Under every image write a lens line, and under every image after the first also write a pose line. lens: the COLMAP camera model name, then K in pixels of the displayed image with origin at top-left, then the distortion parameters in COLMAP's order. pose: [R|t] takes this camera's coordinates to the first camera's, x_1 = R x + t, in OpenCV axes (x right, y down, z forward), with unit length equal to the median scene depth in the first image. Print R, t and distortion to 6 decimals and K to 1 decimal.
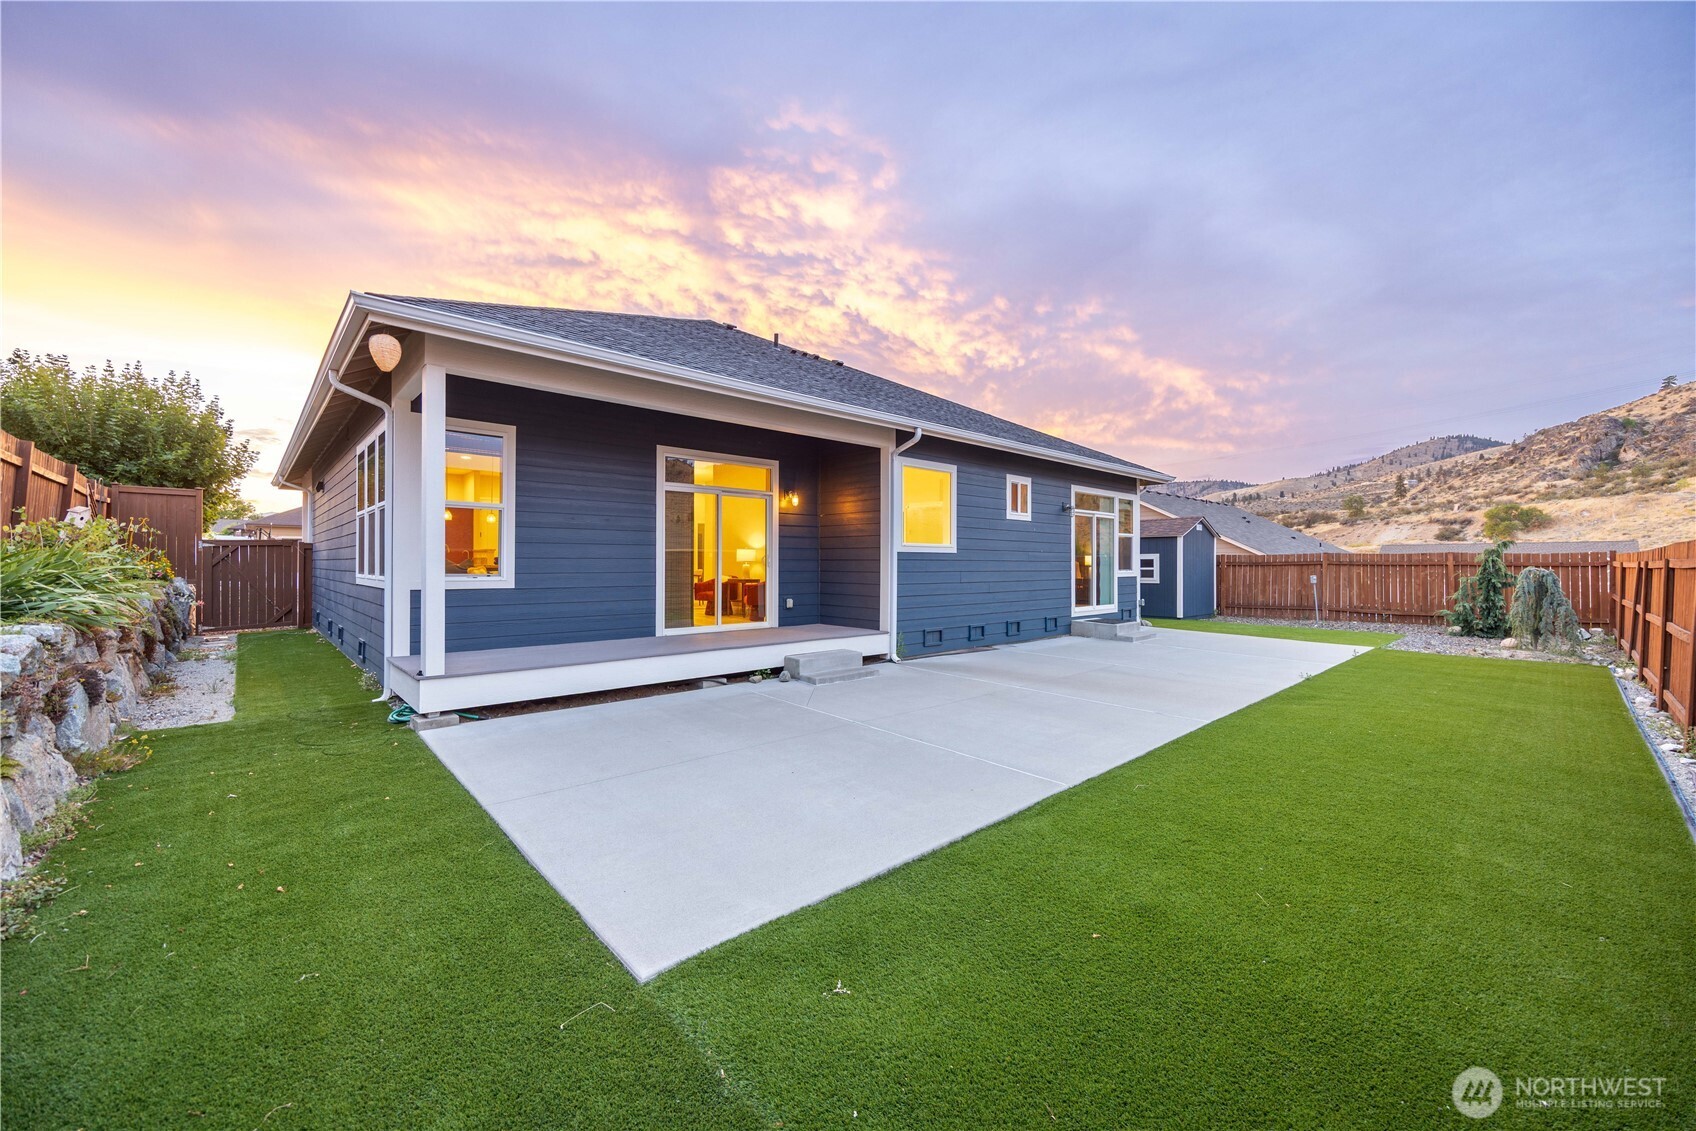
lens RADIAL K [[656.9, 0, 848.0], [0, 656.9, 565.5], [0, 0, 1]] dist [0.002406, 0.000174]
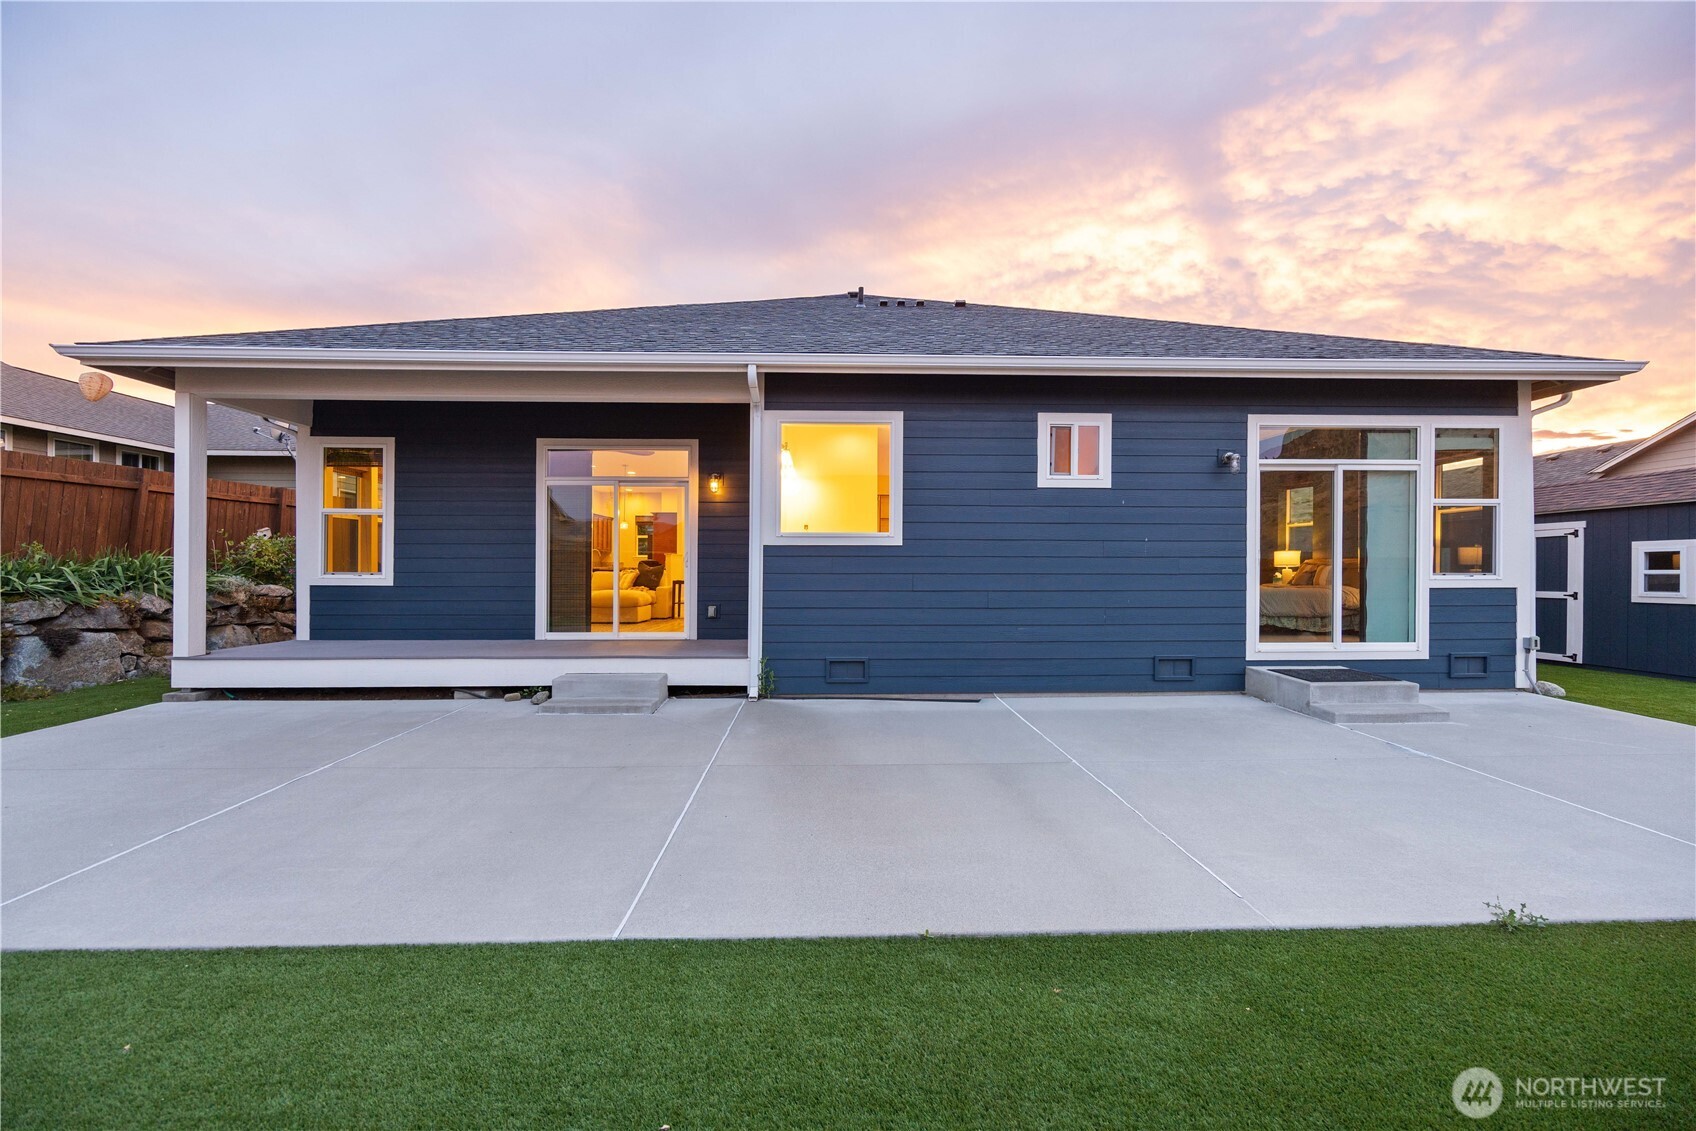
lens RADIAL K [[668.0, 0, 848.0], [0, 668.0, 565.5], [0, 0, 1]] dist [-0.000649, 0.000020]
pose [[0.758362, -0.004816, -0.651815, 0.587535], [-0.000164, 0.999971, -0.007580, 0.006826], [0.651833, 0.005855, 0.758340, 0.484737]]
